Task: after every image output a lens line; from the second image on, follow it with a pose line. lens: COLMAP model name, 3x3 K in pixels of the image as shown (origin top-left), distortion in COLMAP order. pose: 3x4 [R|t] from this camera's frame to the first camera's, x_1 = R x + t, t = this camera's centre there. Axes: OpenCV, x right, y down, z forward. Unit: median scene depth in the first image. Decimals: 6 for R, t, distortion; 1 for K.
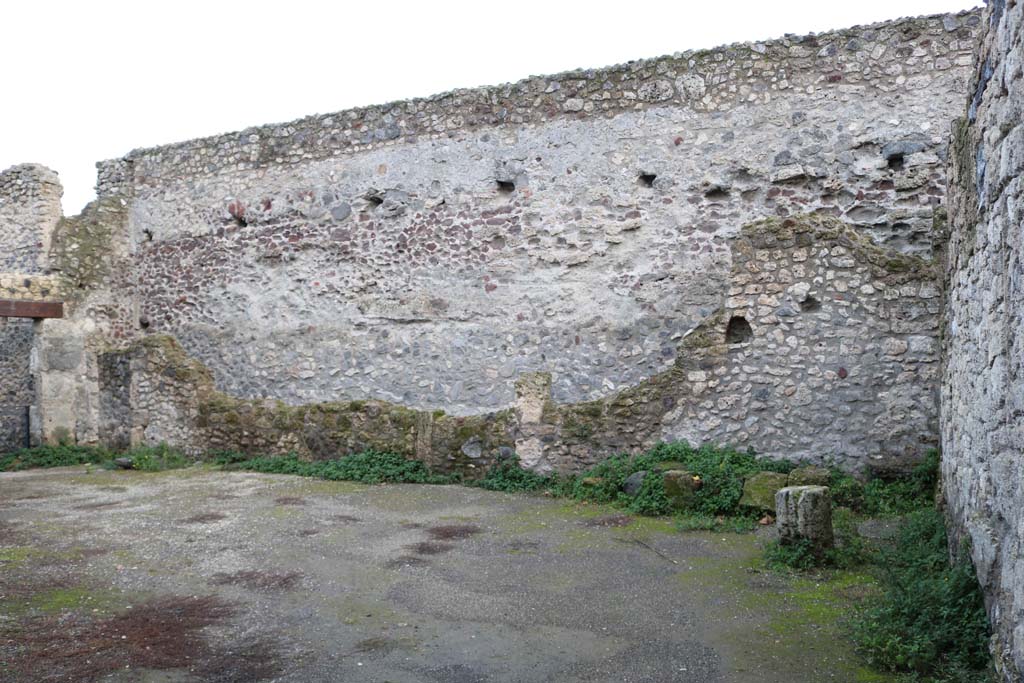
lens RADIAL K [[829.3, 0, 513.0], [0, 829.3, 326.3], [0, 0, 1]] dist [-0.124518, -0.000984]
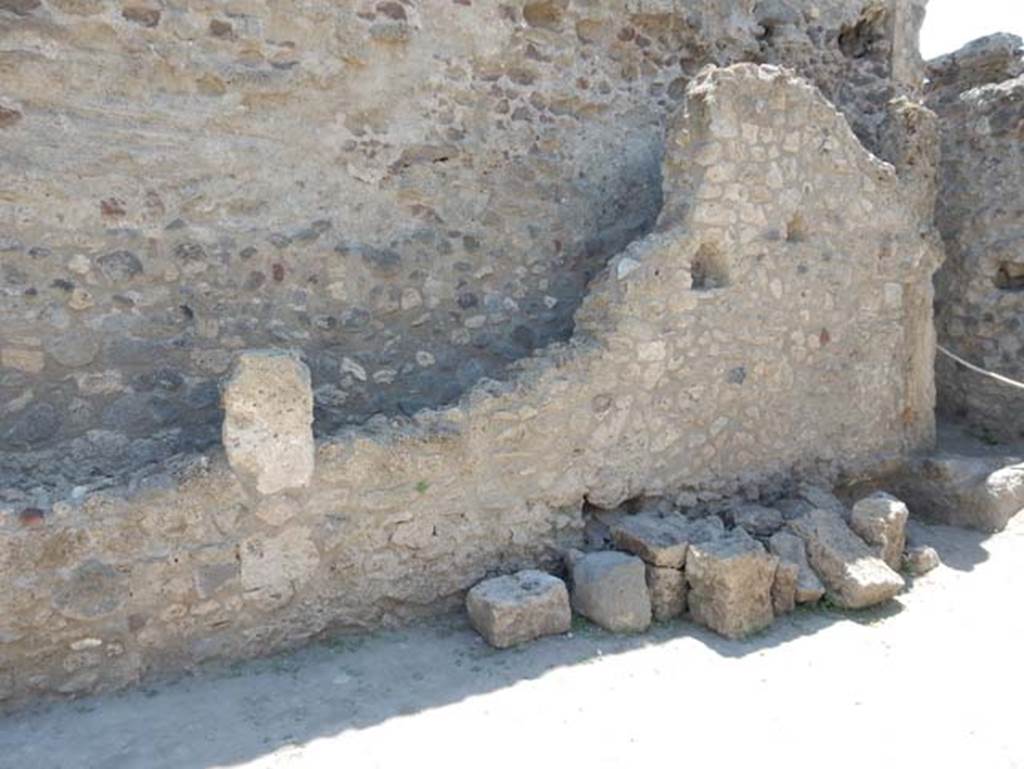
lens RADIAL K [[739.1, 0, 512.0], [0, 739.1, 384.5], [0, 0, 1]] dist [-0.002847, 0.001915]
pose [[0.582267, -0.093461, 0.807608, -0.180363], [-0.033080, 0.989824, 0.138398, 0.016581], [-0.812325, -0.107300, 0.573250, 0.690869]]
